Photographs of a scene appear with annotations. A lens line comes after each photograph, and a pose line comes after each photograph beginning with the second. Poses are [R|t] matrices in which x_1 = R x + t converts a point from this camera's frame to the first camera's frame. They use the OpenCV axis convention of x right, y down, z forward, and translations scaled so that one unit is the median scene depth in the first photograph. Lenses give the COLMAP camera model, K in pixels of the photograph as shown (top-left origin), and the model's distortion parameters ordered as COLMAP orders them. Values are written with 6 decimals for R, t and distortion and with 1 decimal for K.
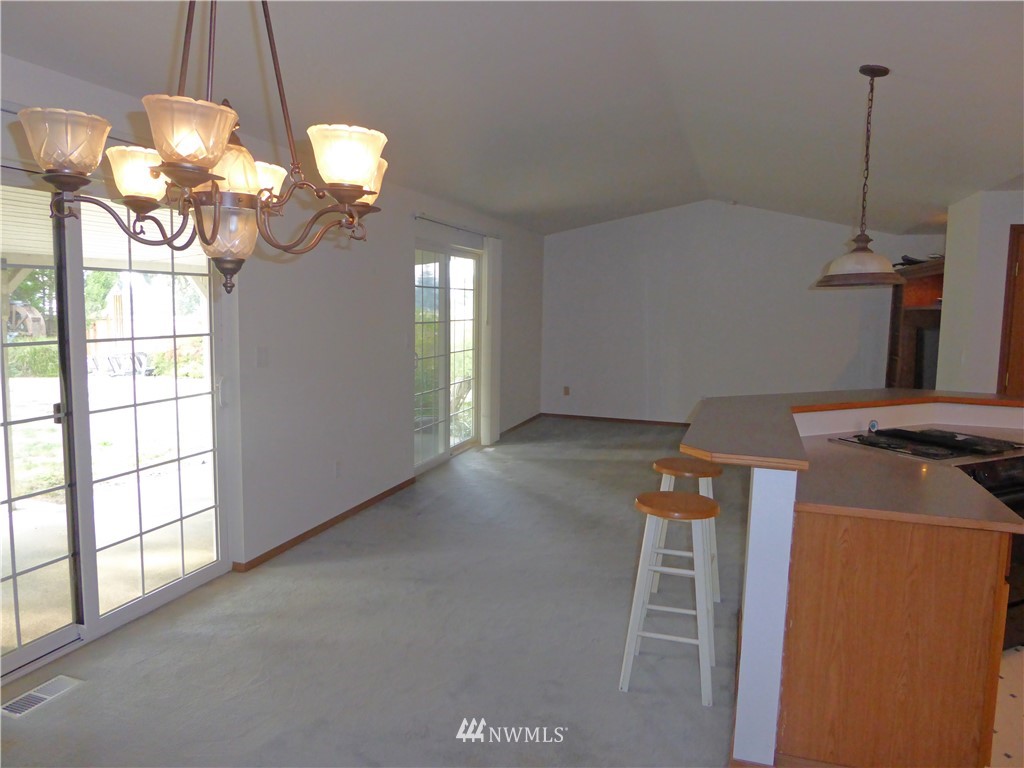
lens RADIAL K [[735.7, 0, 512.0], [0, 735.7, 384.0], [0, 0, 1]] dist [-0.009091, -0.003322]
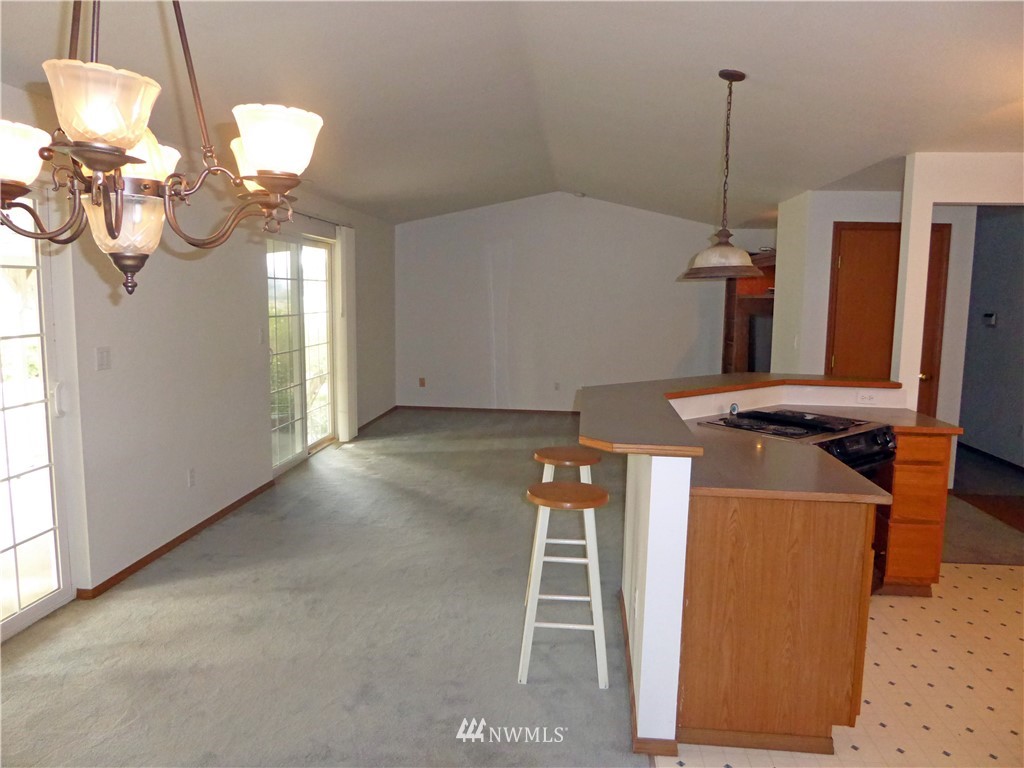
lens RADIAL K [[735.7, 0, 512.0], [0, 735.7, 384.0], [0, 0, 1]] dist [-0.009091, -0.003322]
pose [[0.976244, -0.031874, 0.214318, -0.056821], [0.028666, 0.999426, 0.018061, -0.008444], [-0.214771, -0.011488, 0.976597, 0.023686]]
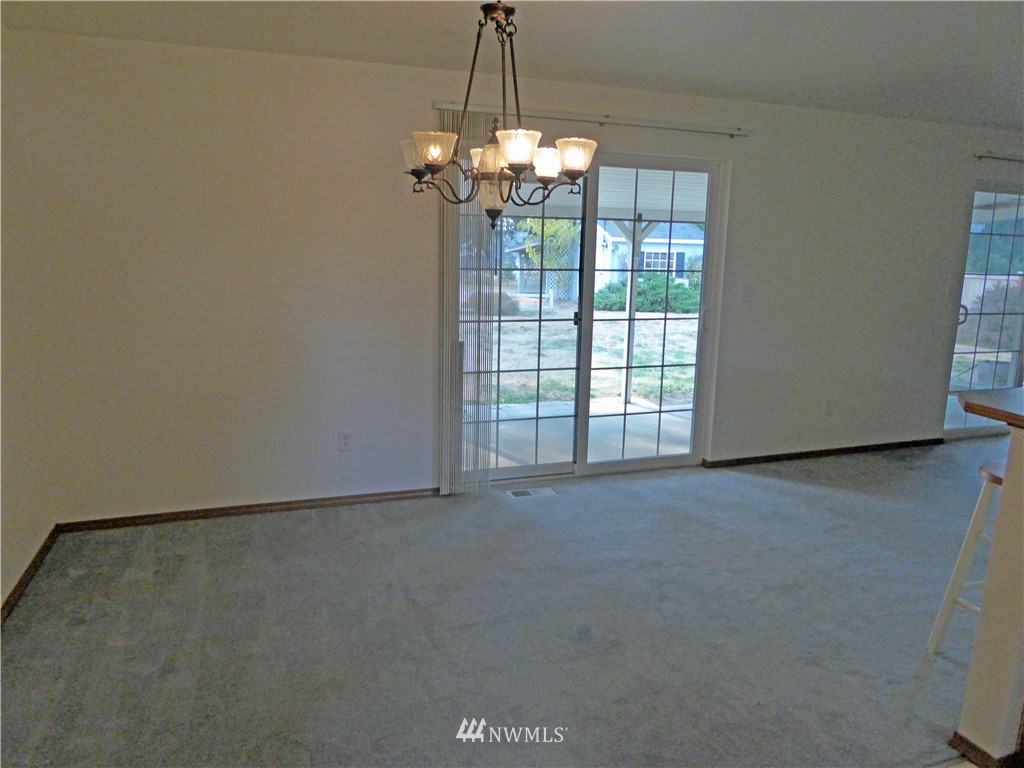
lens RADIAL K [[735.7, 0, 512.0], [0, 735.7, 384.0], [0, 0, 1]] dist [-0.009091, -0.003322]
pose [[0.619112, 0.150737, -0.770700, 0.431649], [-0.102182, 0.988525, 0.111256, 0.017481], [0.778626, 0.009872, 0.627410, -0.030954]]
